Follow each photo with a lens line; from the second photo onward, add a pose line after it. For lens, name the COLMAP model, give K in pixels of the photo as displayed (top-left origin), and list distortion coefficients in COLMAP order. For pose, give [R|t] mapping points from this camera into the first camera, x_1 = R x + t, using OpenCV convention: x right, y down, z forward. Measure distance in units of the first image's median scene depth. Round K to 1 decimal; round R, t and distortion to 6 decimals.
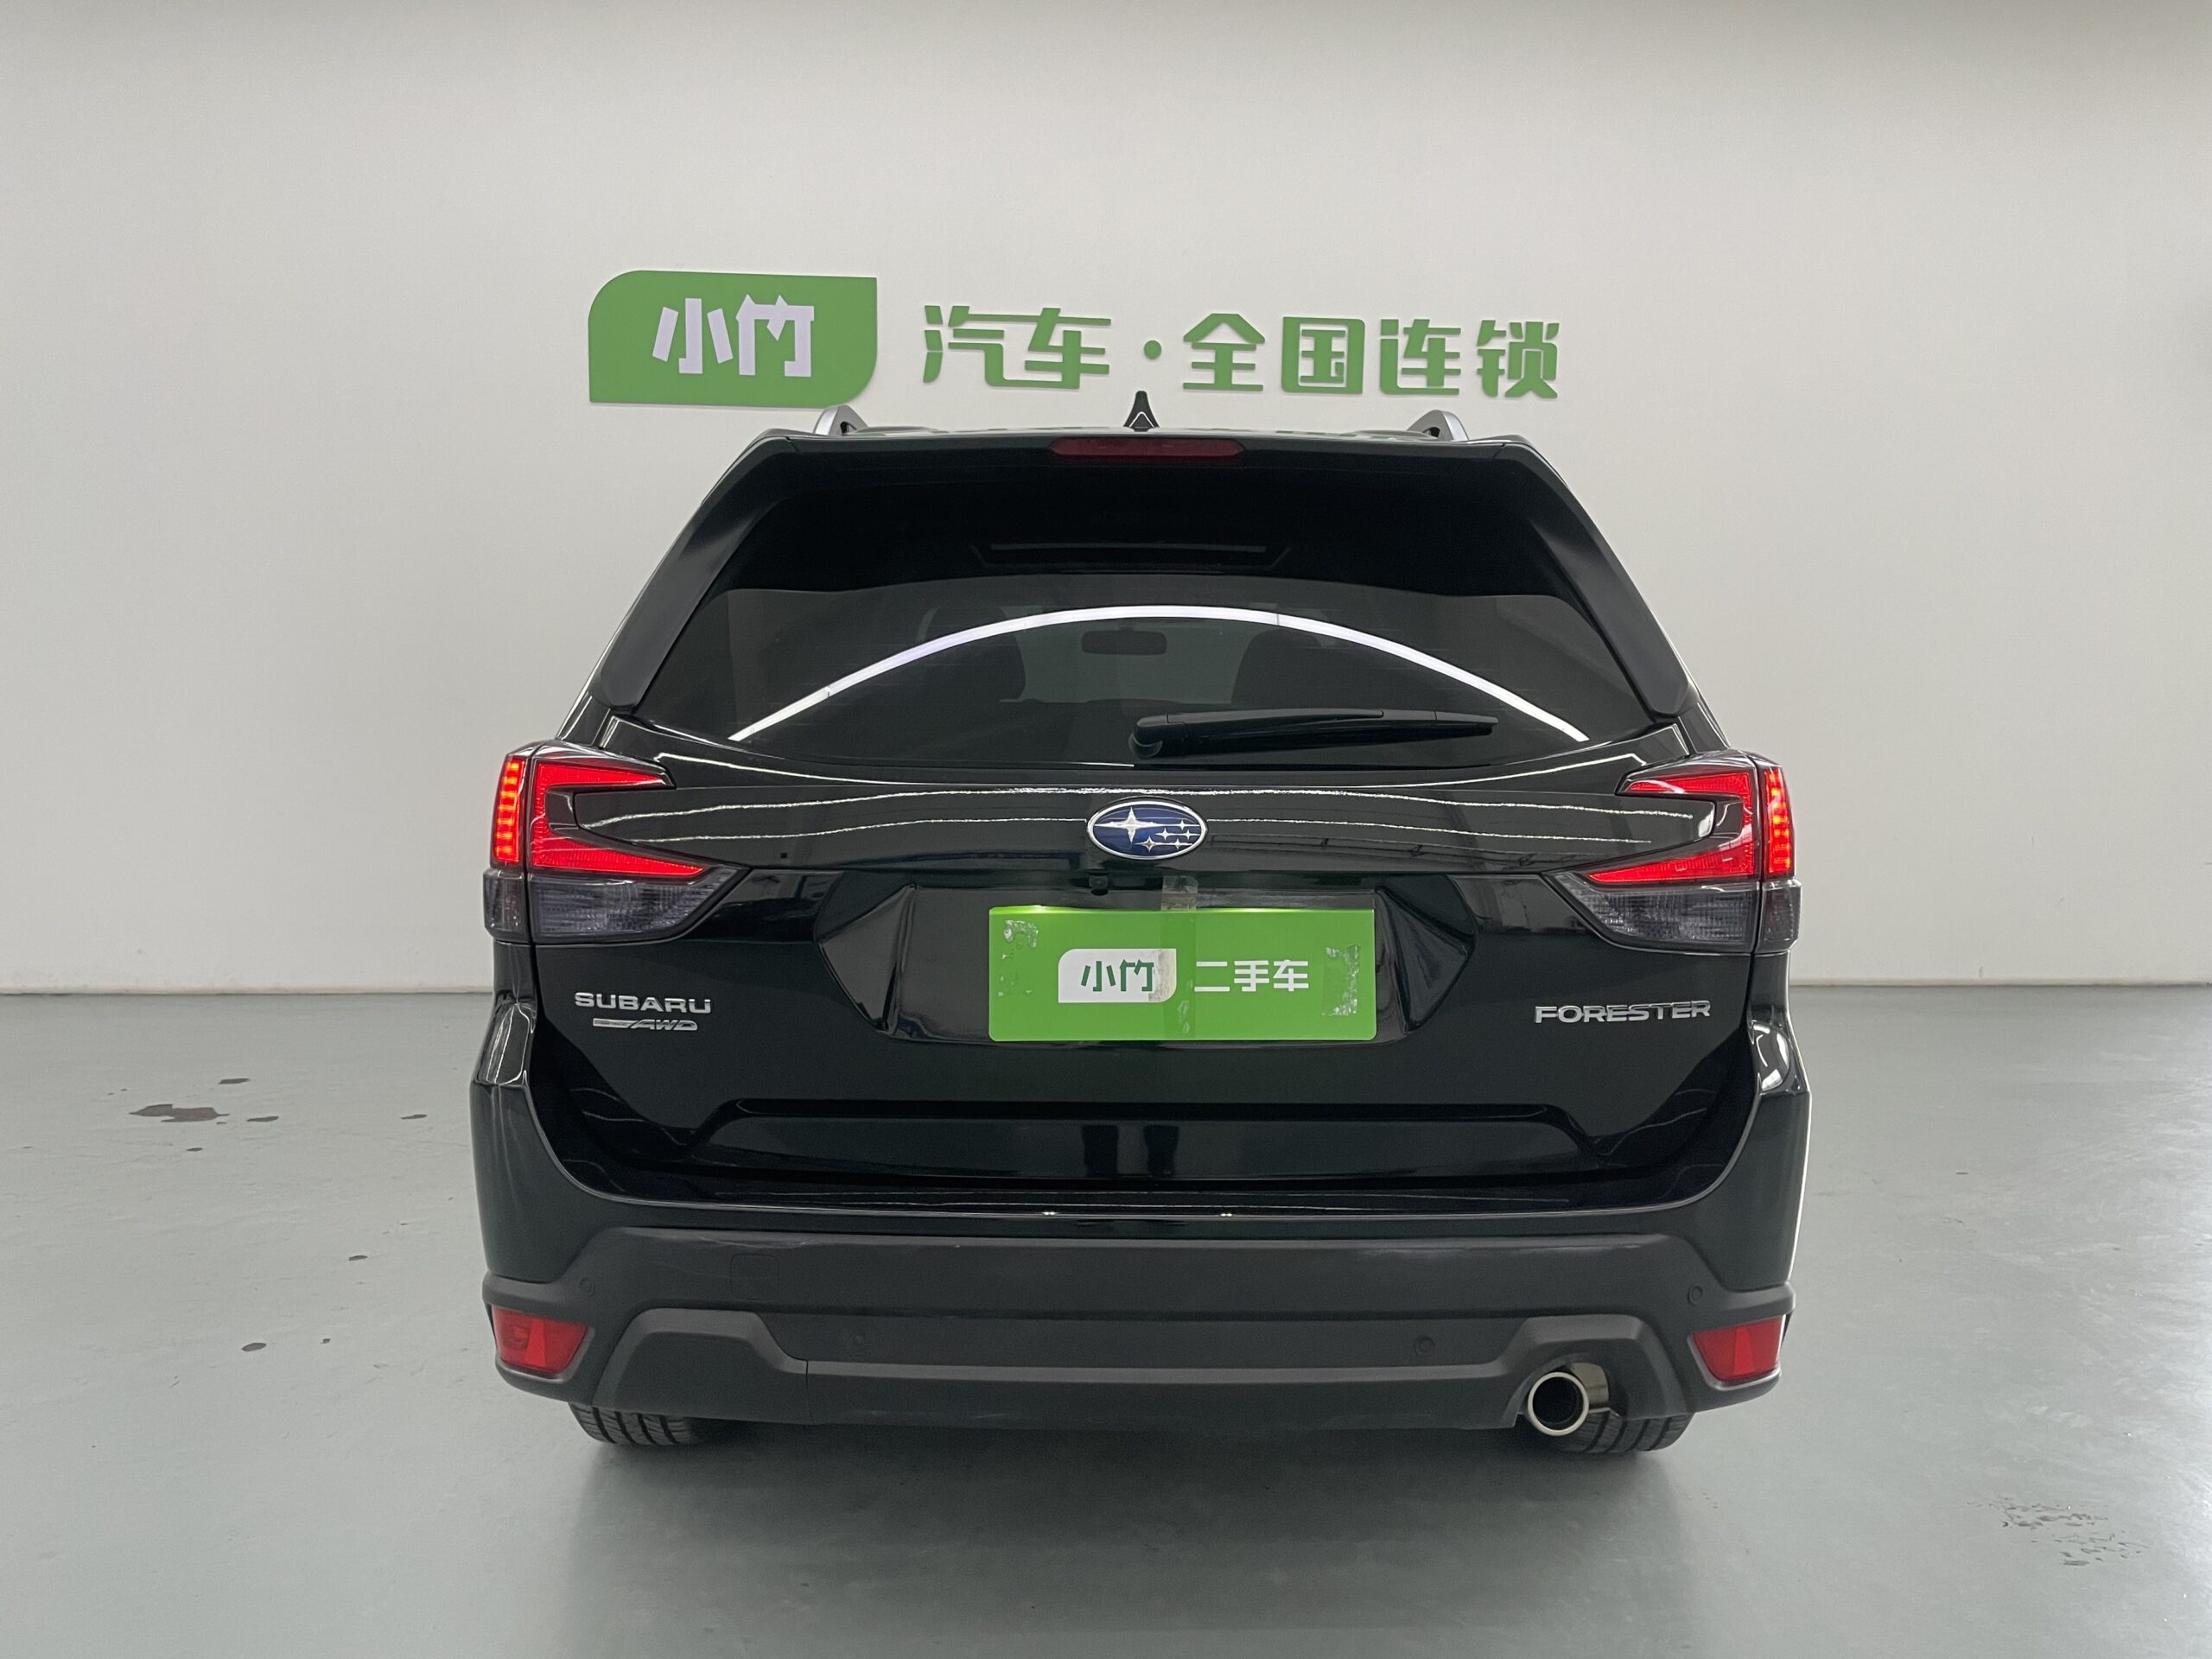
lens RADIAL K [[1707.8, 0, 1120.0], [0, 1707.8, 827.3], [0, 0, 1]] dist [0.082733, -0.115557]
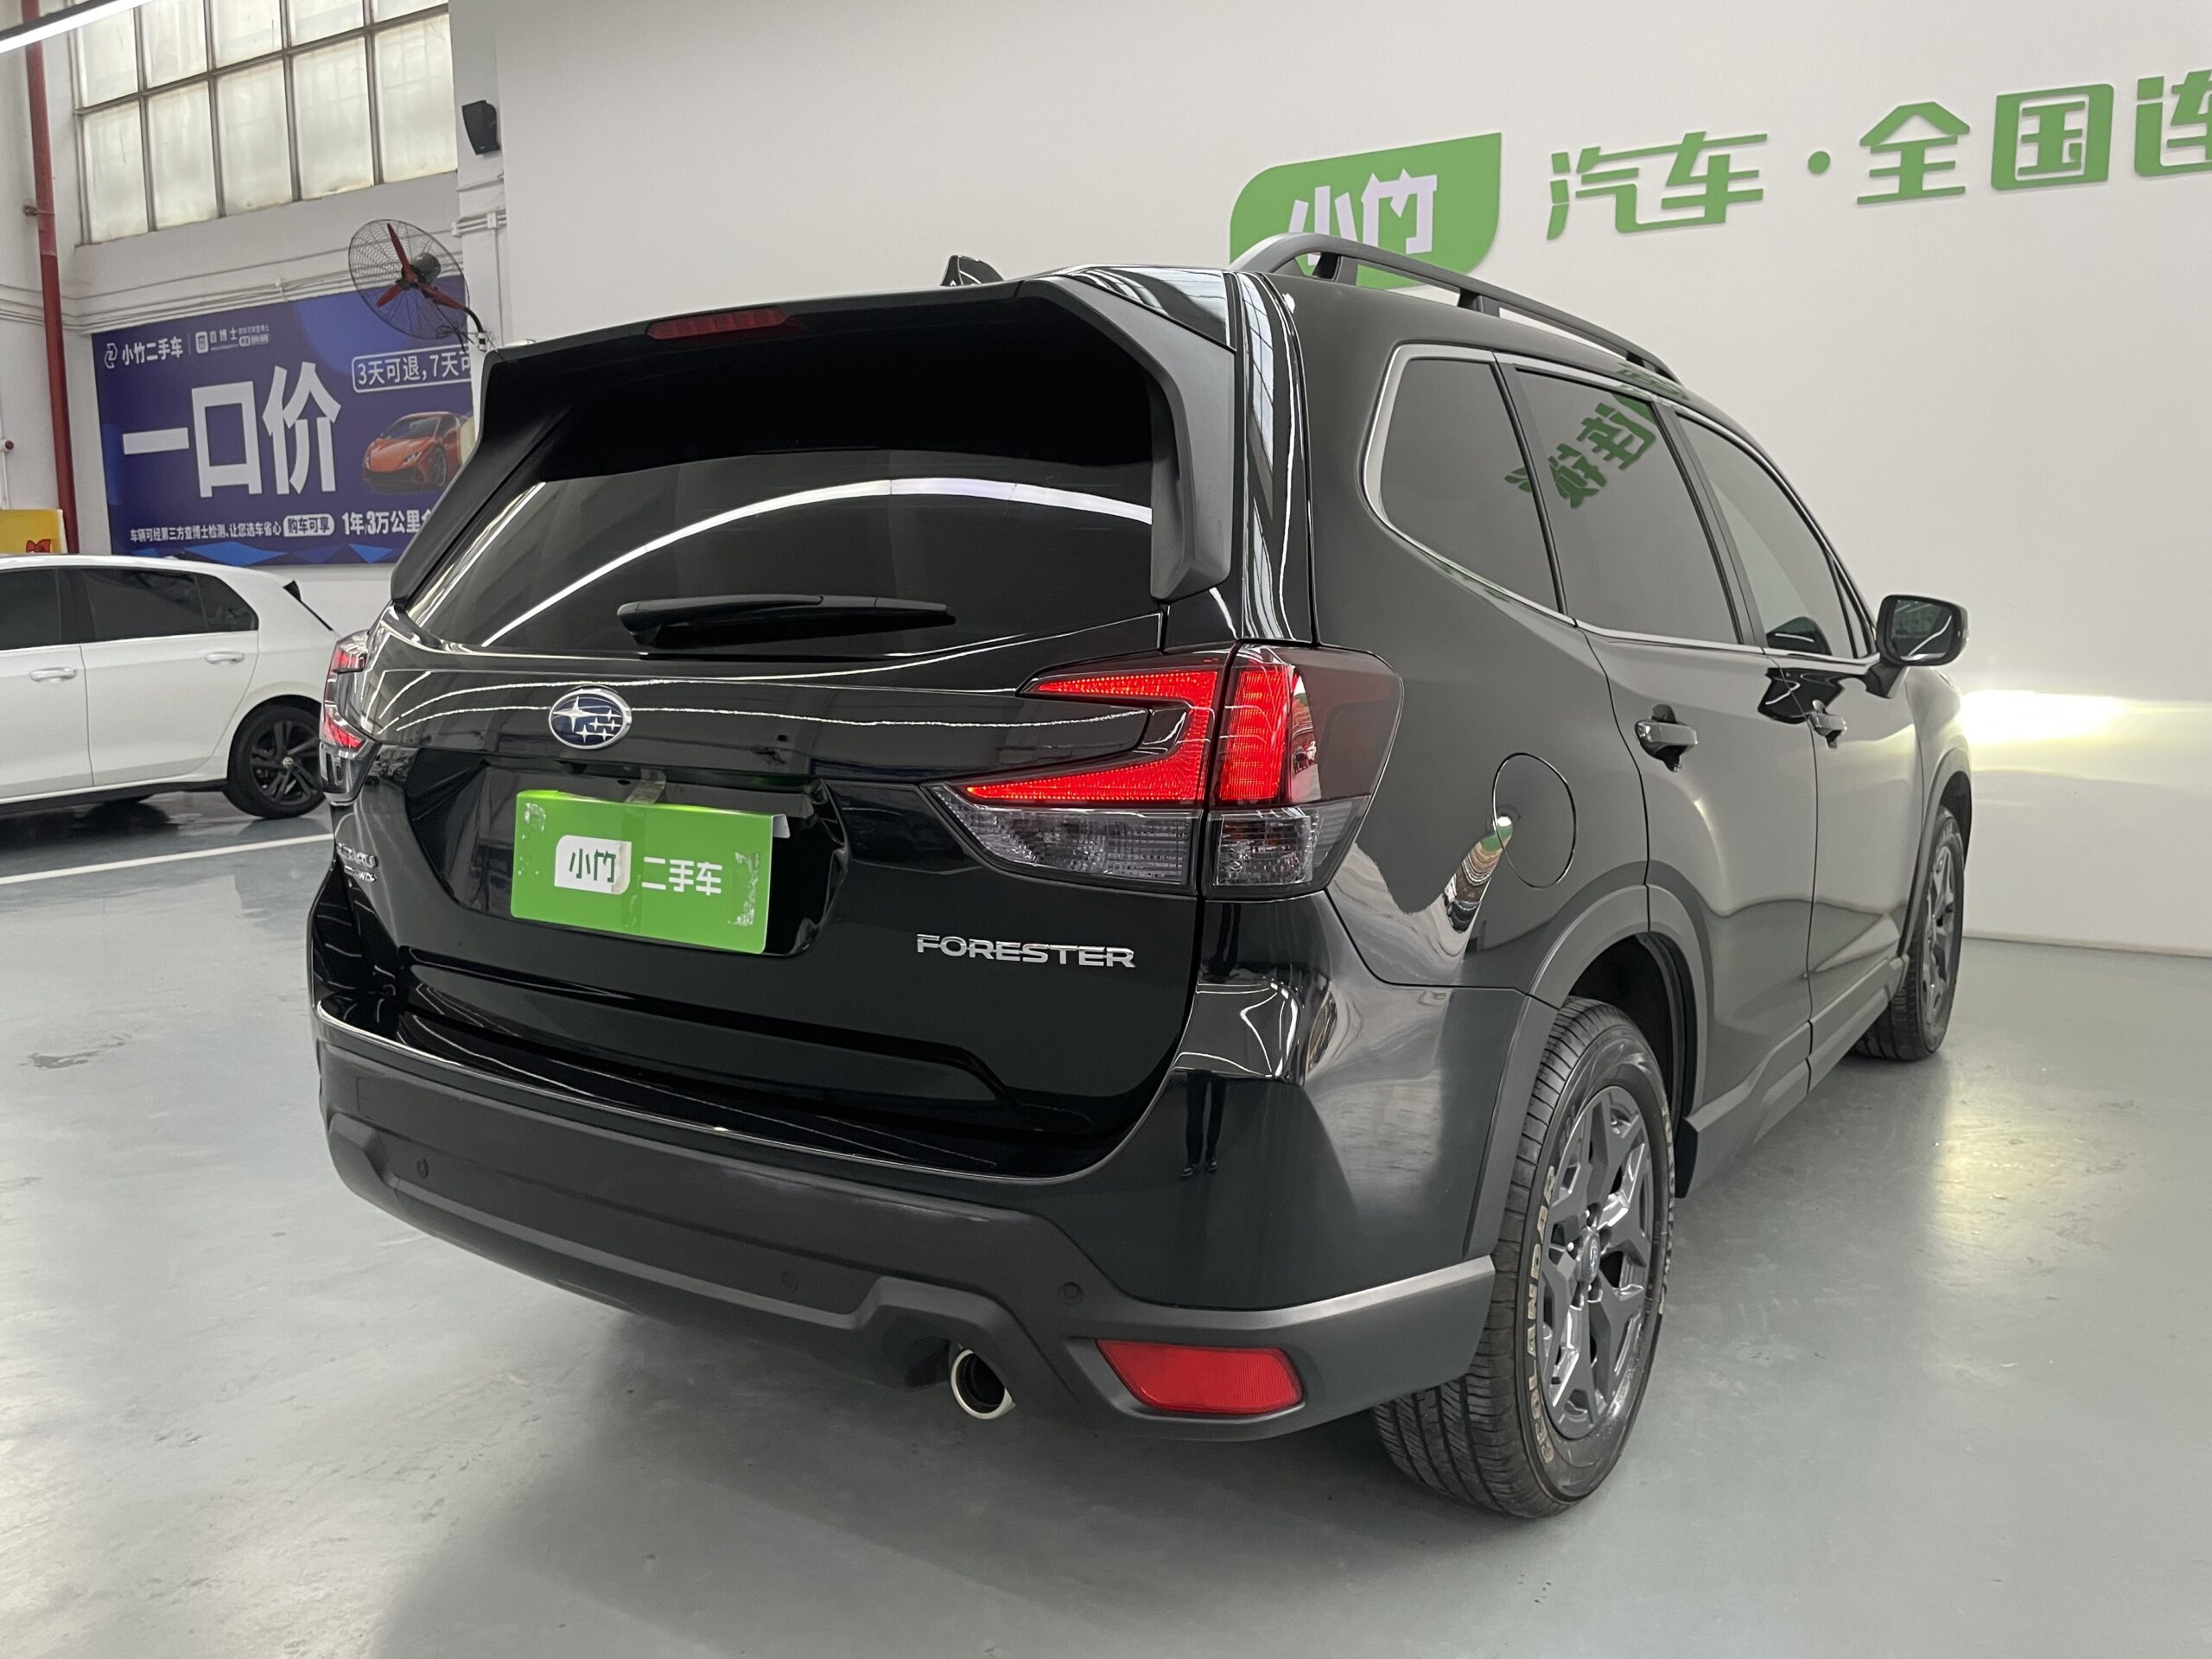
lens RADIAL K [[1698.3, 0, 1103.6], [0, 1698.3, 834.2], [0, 0, 1]] dist [0.084384, -0.119534]
pose [[0.816844, 0.068370, -0.572793, 0.237394], [-0.031479, 0.996755, 0.074084, -0.004209], [0.576000, -0.042484, 0.816345, 0.103894]]
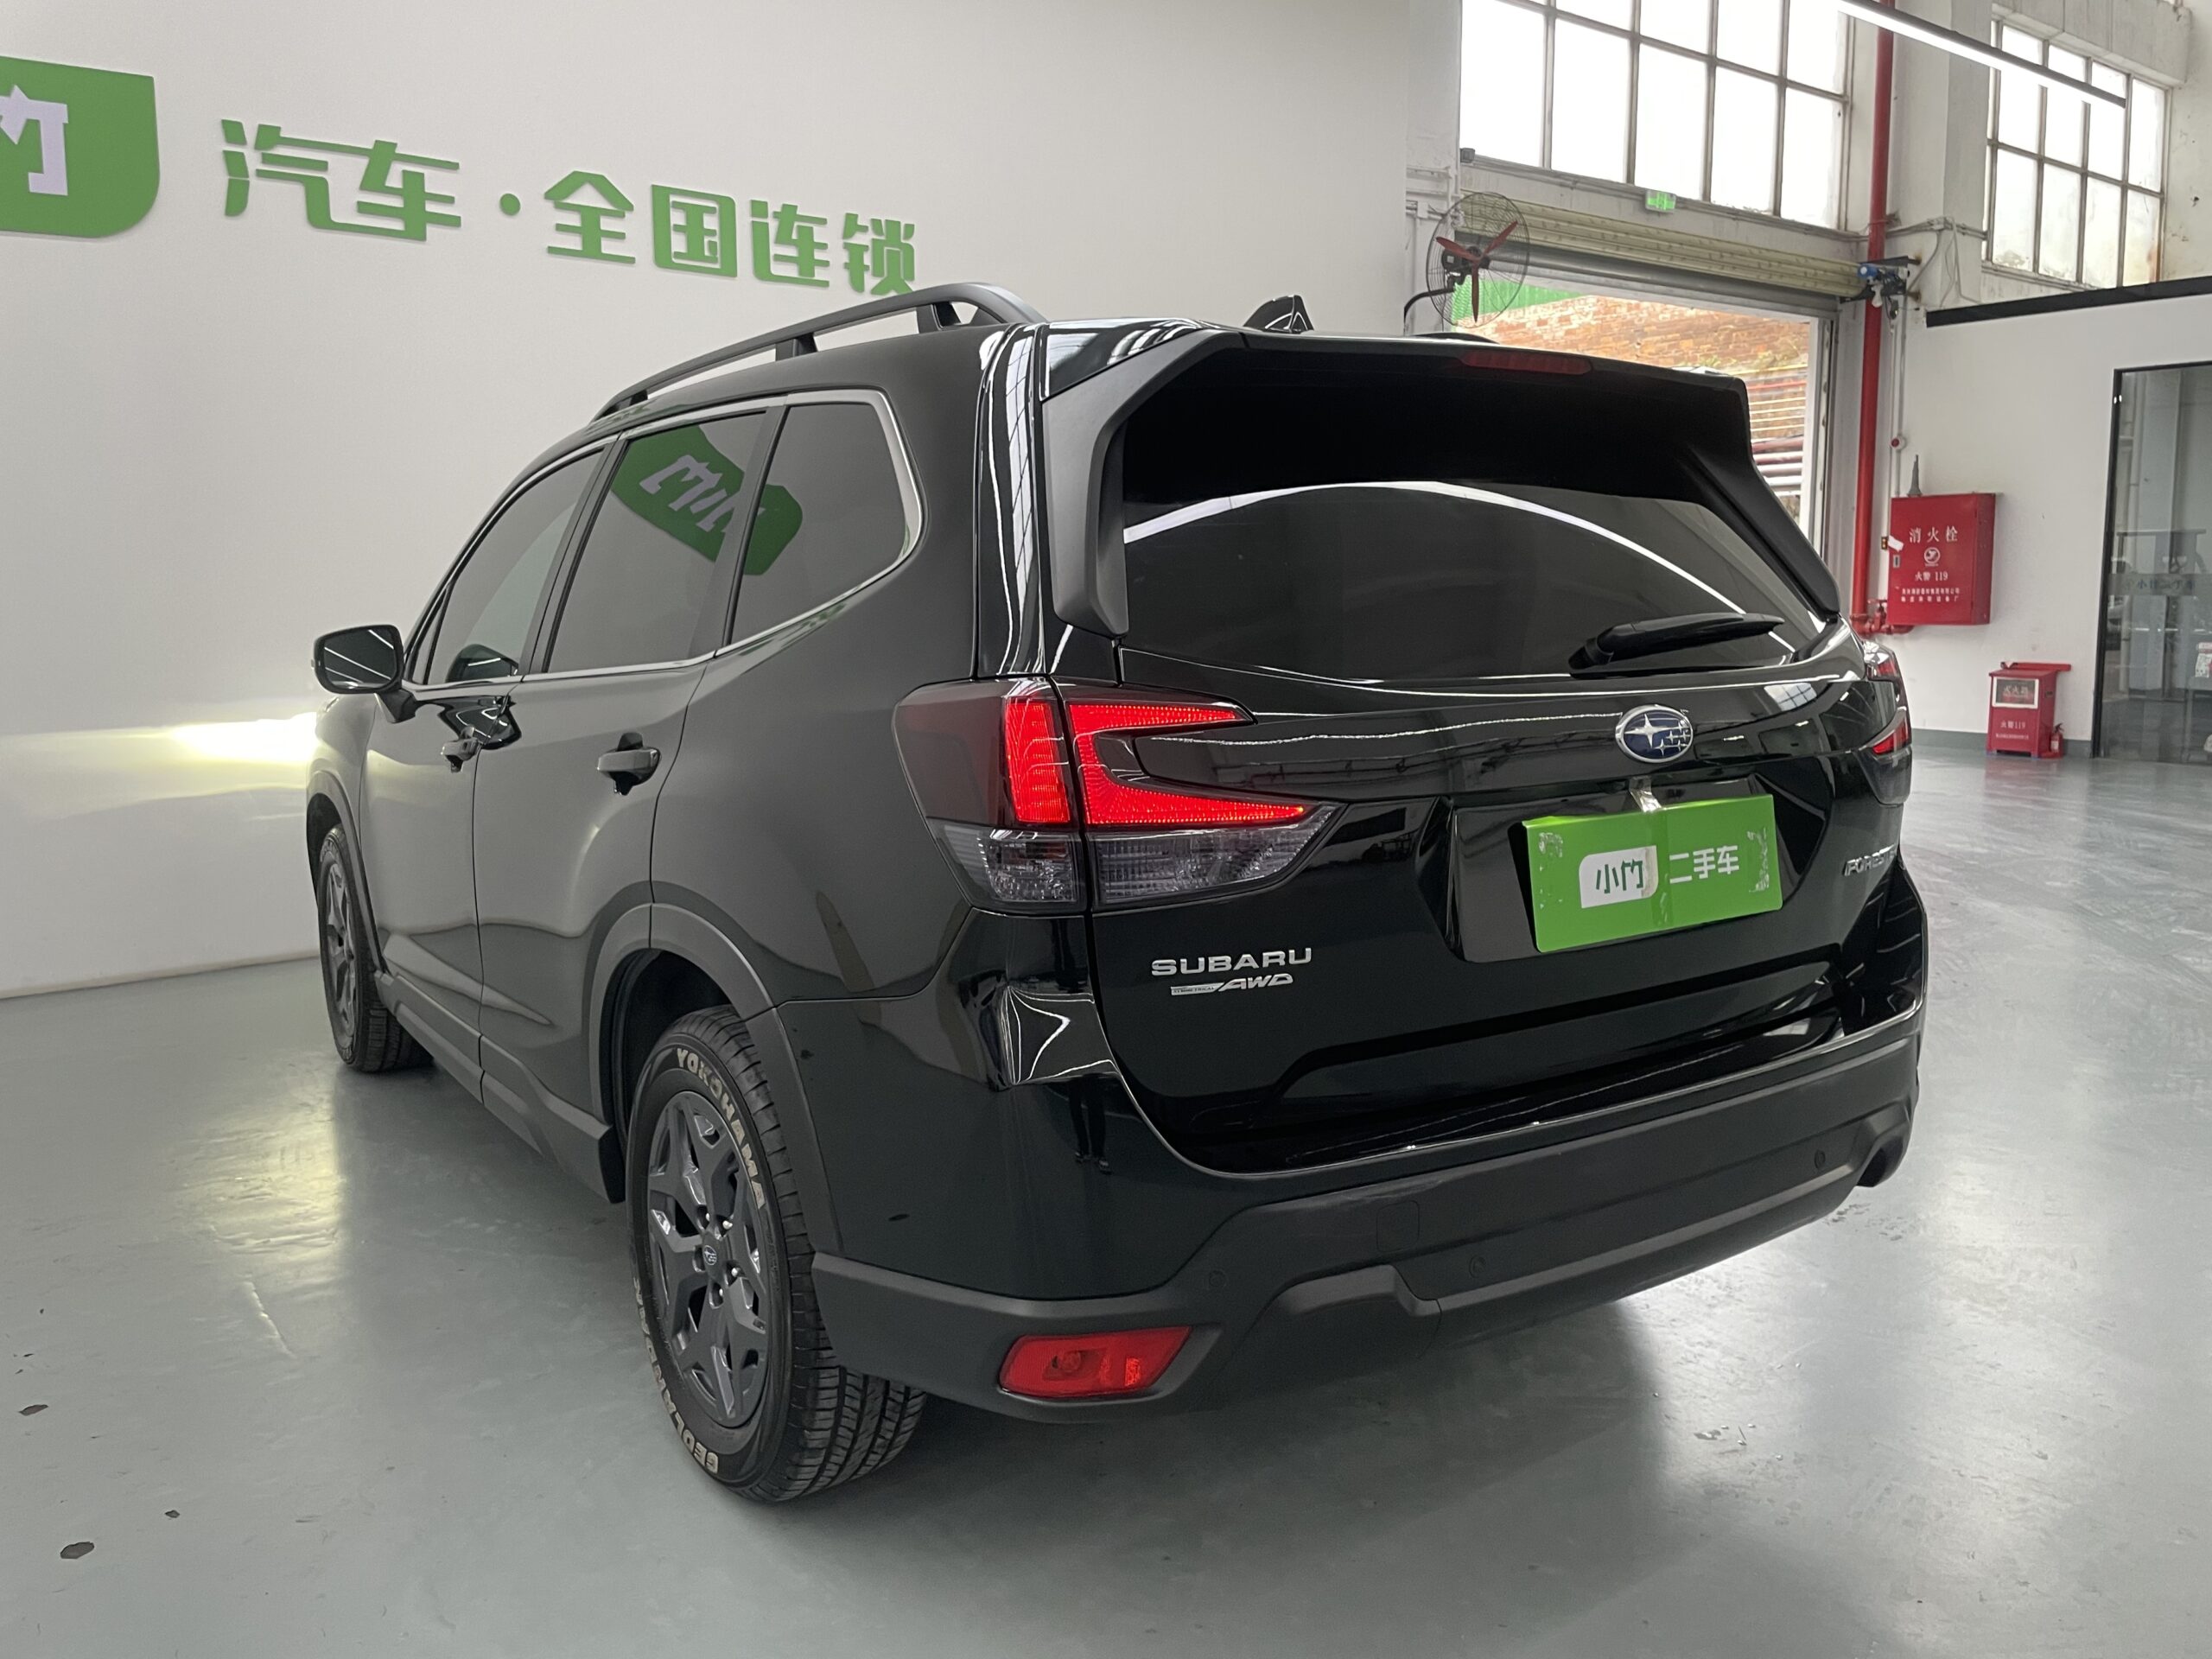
lens RADIAL K [[1713.6, 0, 1107.7], [0, 1713.6, 811.7], [0, 0, 1]] dist [0.093359, -0.128104]
pose [[0.829268, -0.088835, 0.551745, -0.246056], [0.060314, 0.995745, 0.069671, -0.013022], [-0.555586, -0.024498, 0.831098, 0.085607]]
